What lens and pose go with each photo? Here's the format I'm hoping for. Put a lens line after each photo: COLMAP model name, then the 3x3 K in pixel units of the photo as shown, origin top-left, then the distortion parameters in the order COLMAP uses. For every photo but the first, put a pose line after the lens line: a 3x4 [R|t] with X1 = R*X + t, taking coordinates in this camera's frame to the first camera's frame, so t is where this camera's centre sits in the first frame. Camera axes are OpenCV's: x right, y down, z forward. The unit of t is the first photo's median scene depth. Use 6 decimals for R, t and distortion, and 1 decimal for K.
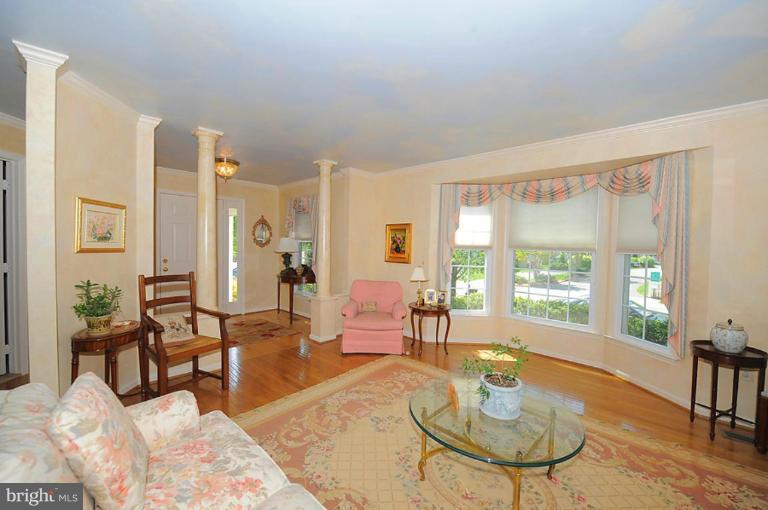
lens RADIAL K [[307.8, 0, 384.0], [0, 307.8, 255.0], [0, 0, 1]] dist [-0.023278, -0.000105]
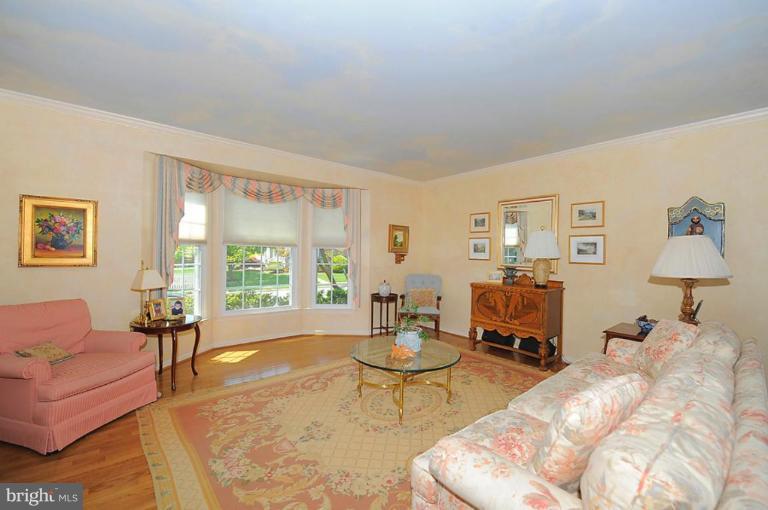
lens RADIAL K [[333.0, 0, 369.4], [0, 333.0, 254.9], [0, 0, 1]] dist [-0.001400, -0.000122]
pose [[0.142662, -0.026810, 0.989408, -0.668536], [0.012236, 0.999604, 0.025322, -0.007346], [-0.989696, 0.008494, 0.142934, 0.486443]]
